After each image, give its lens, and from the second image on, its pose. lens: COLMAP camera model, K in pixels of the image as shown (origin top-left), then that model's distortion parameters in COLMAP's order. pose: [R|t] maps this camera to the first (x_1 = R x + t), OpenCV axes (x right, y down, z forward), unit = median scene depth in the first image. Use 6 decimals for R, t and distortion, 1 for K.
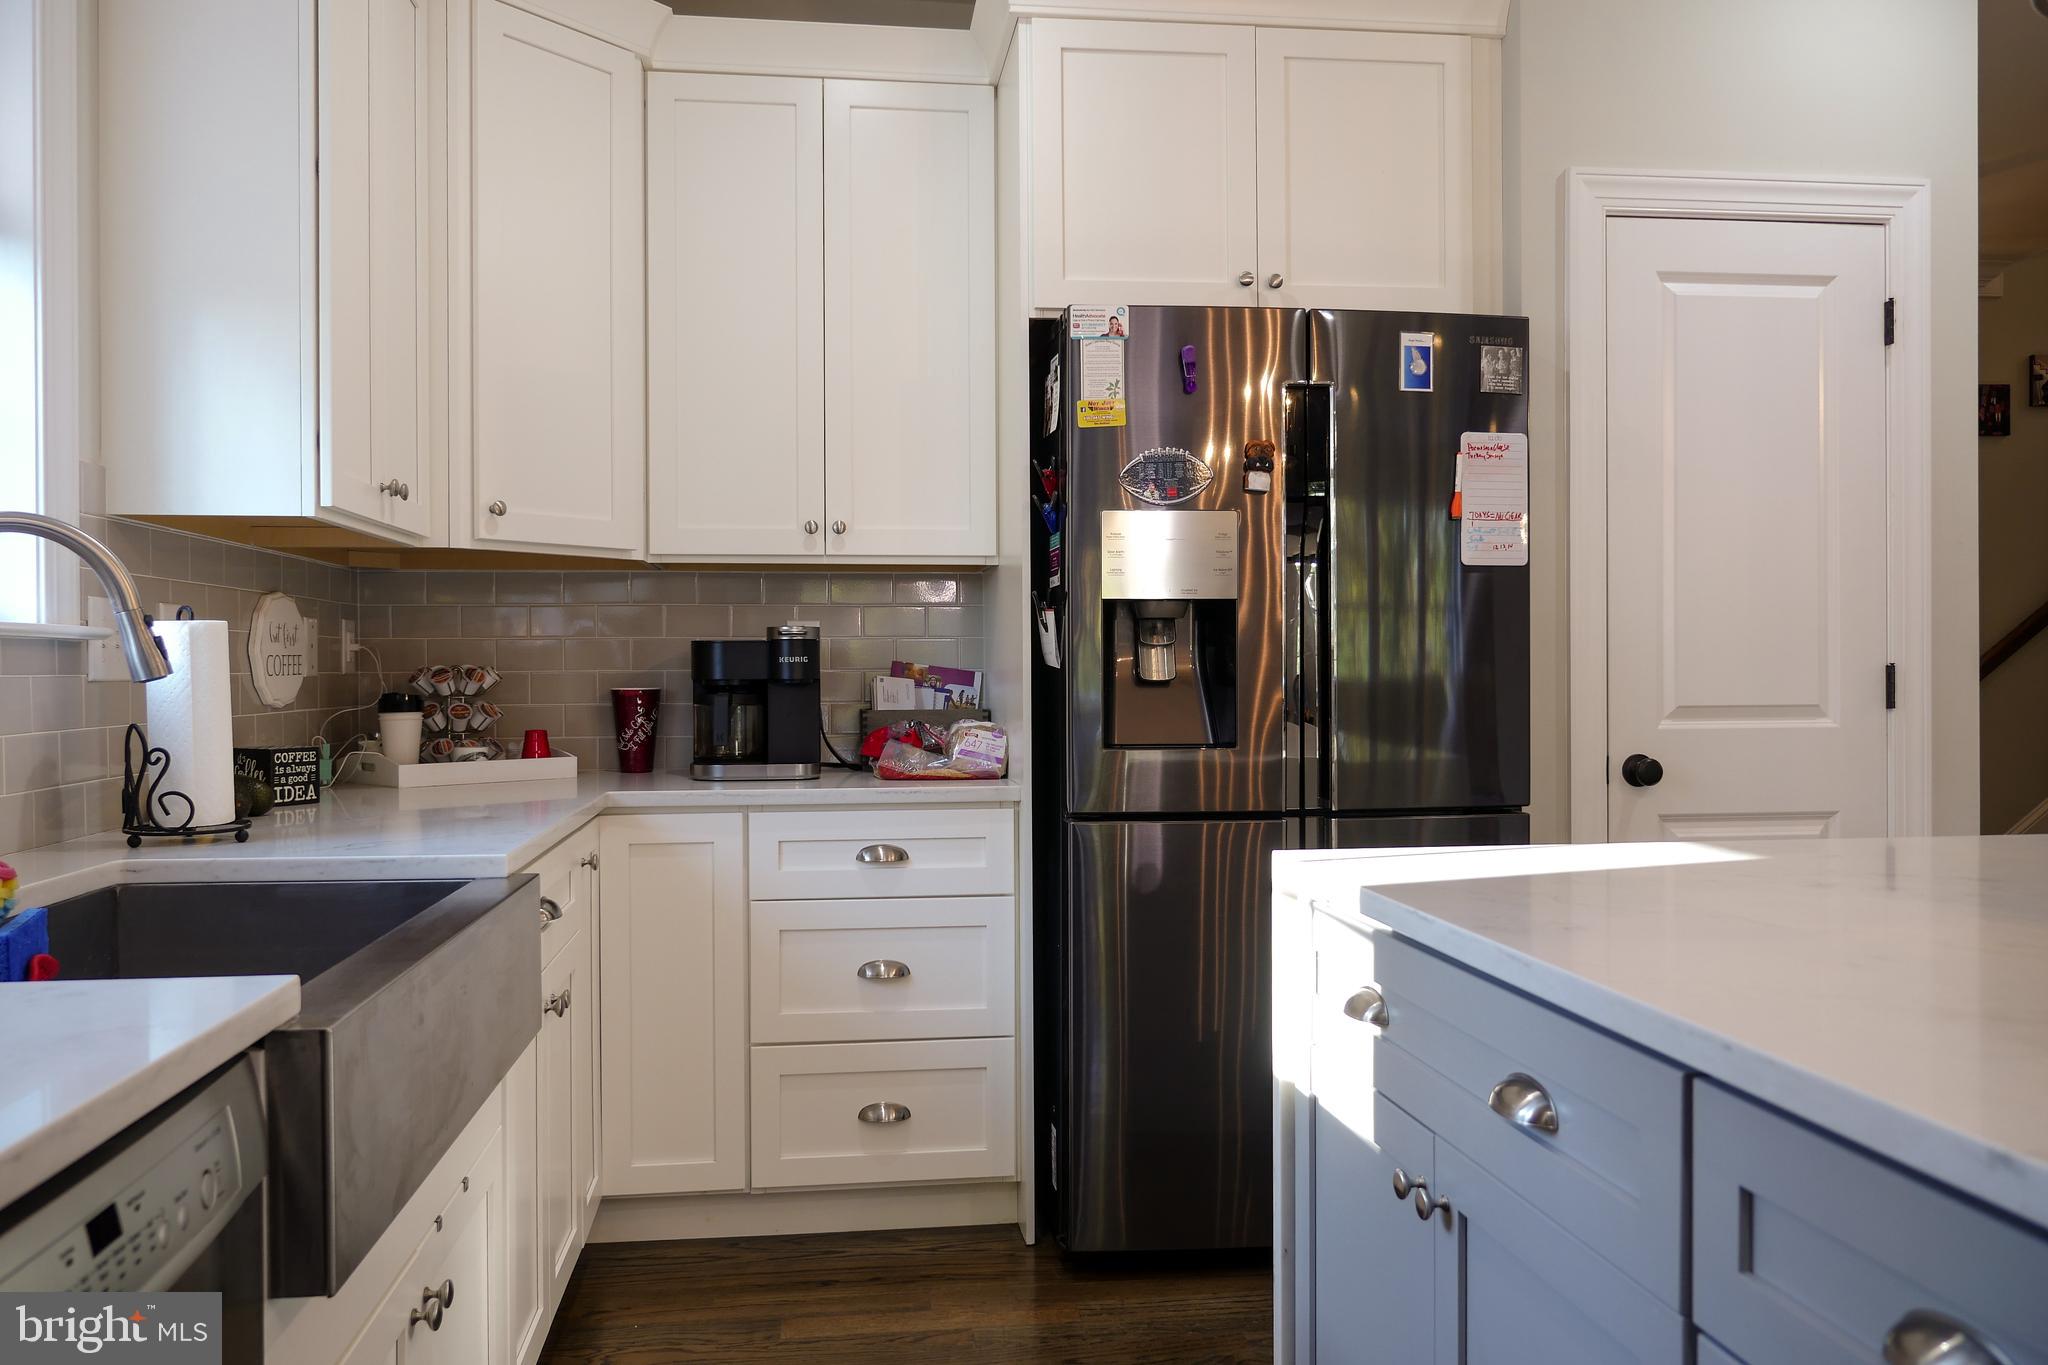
lens RADIAL K [[1559.0, 0, 1022.7], [0, 1559.0, 681.2], [0, 0, 1]] dist [-0.007194, -0.003082]
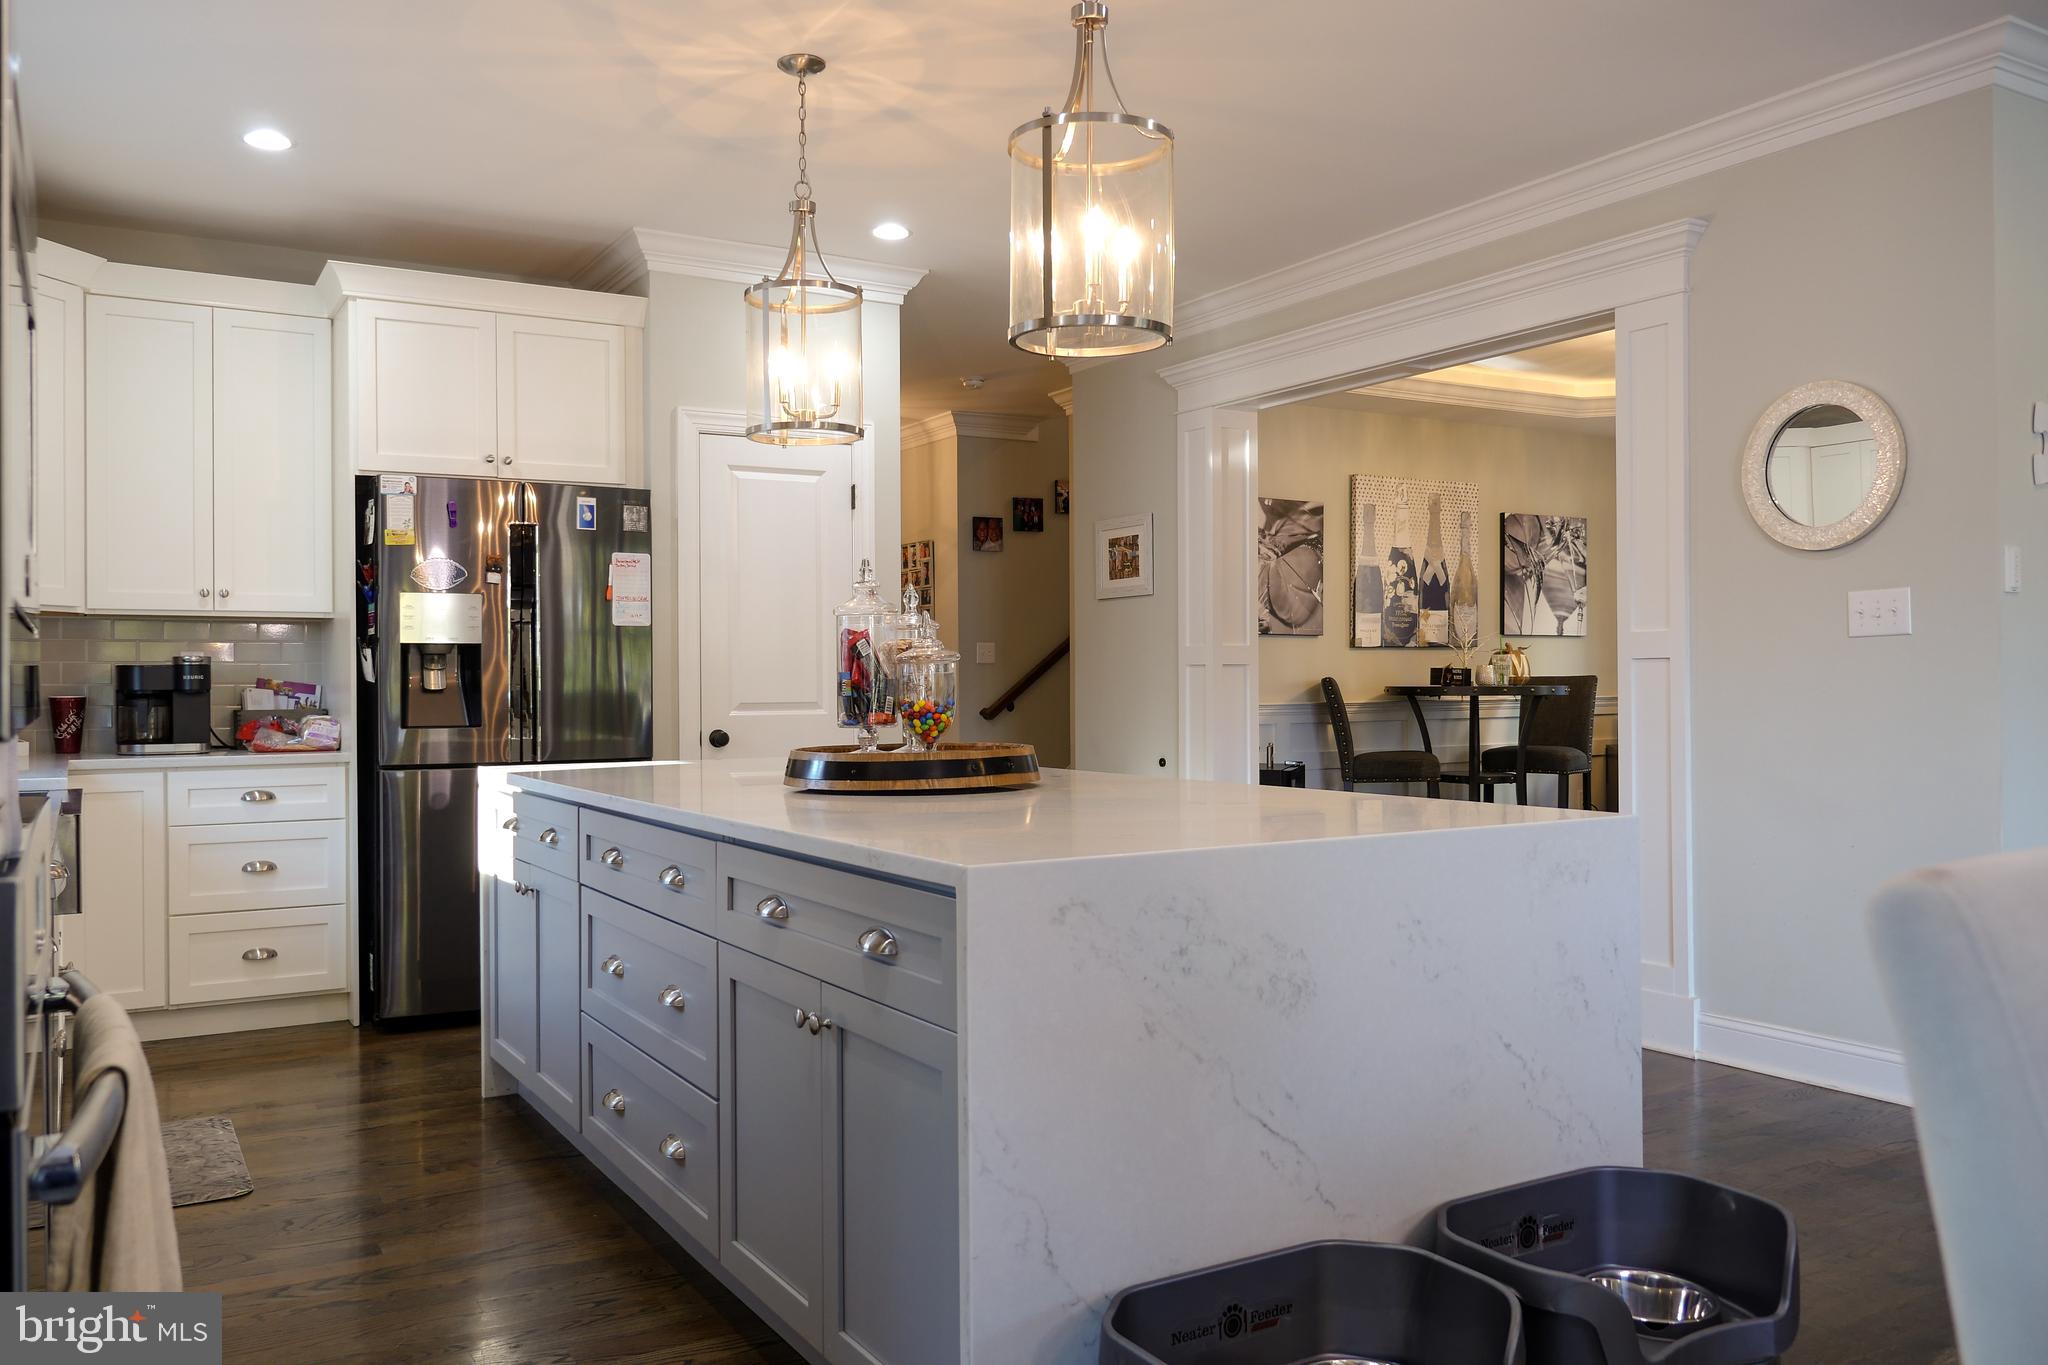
lens RADIAL K [[1559.0, 0, 1012.7], [0, 1559.0, 682.3], [0, 0, 1]] dist [-0.007194, -0.003082]
pose [[0.918219, -0.000805, 0.396072, -0.009312], [0.004816, 0.999947, -0.009132, 0.010170], [-0.396043, 0.010293, 0.918174, -0.819913]]
